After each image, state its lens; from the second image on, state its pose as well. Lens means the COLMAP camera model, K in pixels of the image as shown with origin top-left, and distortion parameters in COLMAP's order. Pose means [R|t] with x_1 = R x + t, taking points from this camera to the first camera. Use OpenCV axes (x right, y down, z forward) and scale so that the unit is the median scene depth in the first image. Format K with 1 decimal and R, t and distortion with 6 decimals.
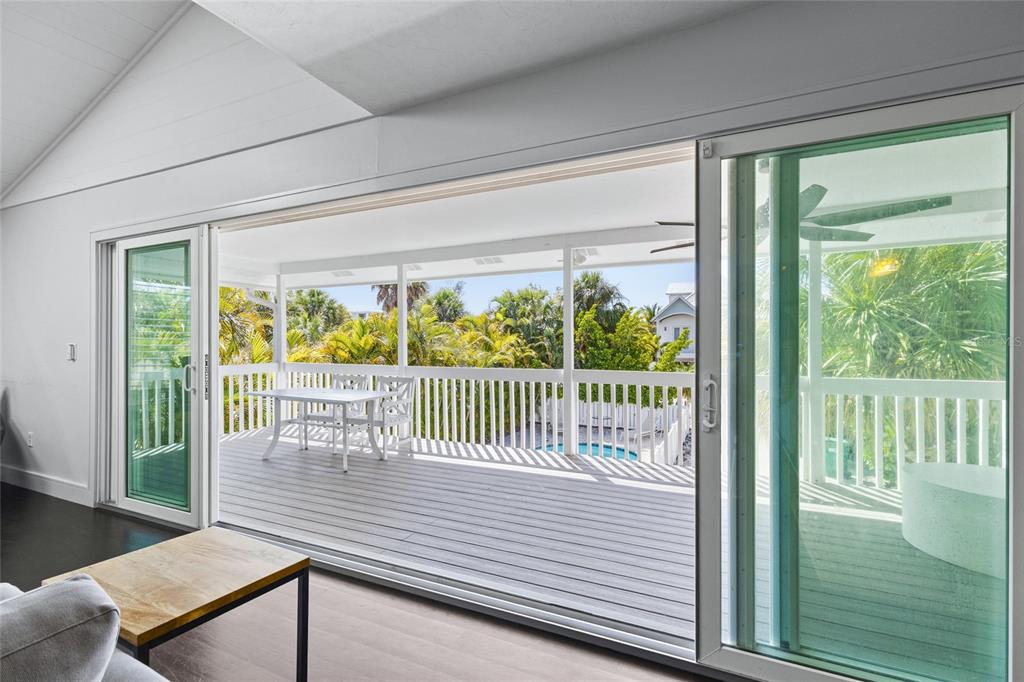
lens RADIAL K [[477.1, 0, 511.1], [0, 477.1, 346.1], [0, 0, 1]] dist [-0.000119, 0.001304]
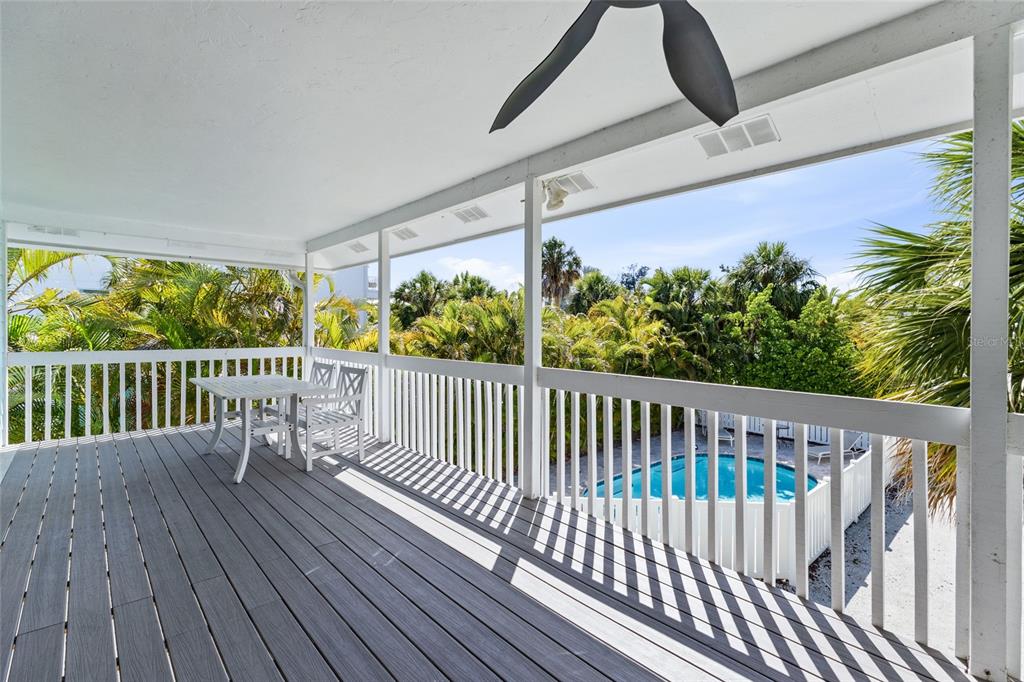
lens RADIAL K [[477.9, 0, 511.2], [0, 477.9, 334.9], [0, 0, 1]] dist [-0.003040, -0.000078]
pose [[0.921578, 0.011978, -0.388008, 0.287804], [-0.011587, 0.999927, 0.003347, 0.002889], [0.388020, 0.001411, 0.921650, 0.326168]]
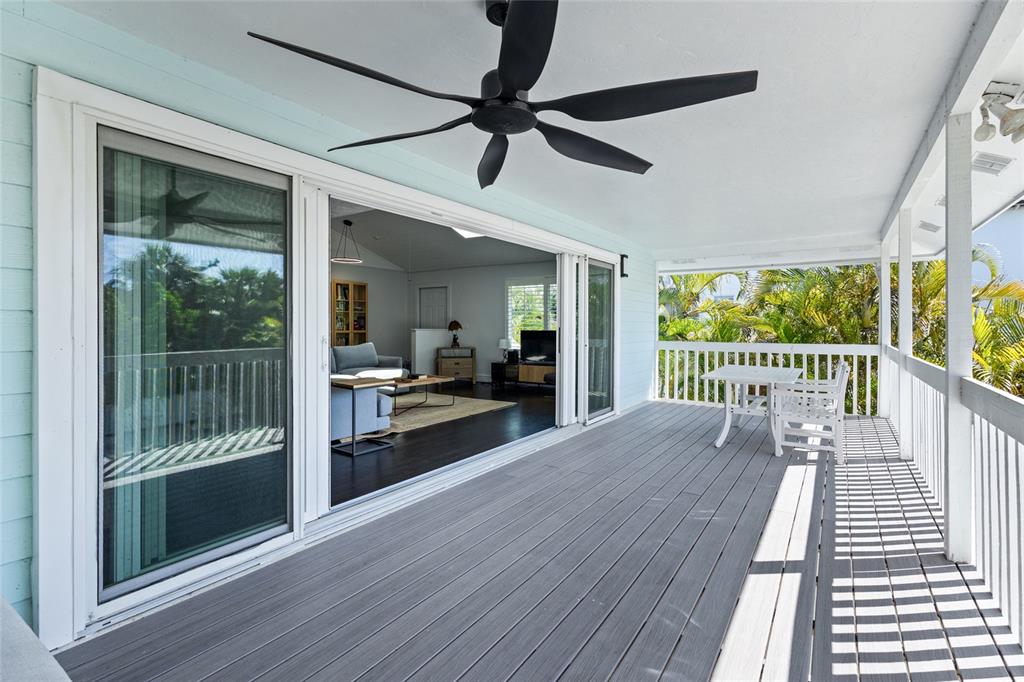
lens RADIAL K [[477.9, 0, 511.2], [0, 477.9, 334.9], [0, 0, 1]] dist [-0.003040, -0.000078]
pose [[-0.158965, 0.028237, -0.986880, 0.510778], [-0.008873, 0.999510, 0.030028, -0.005820], [0.987244, 0.013530, -0.158637, 0.501416]]
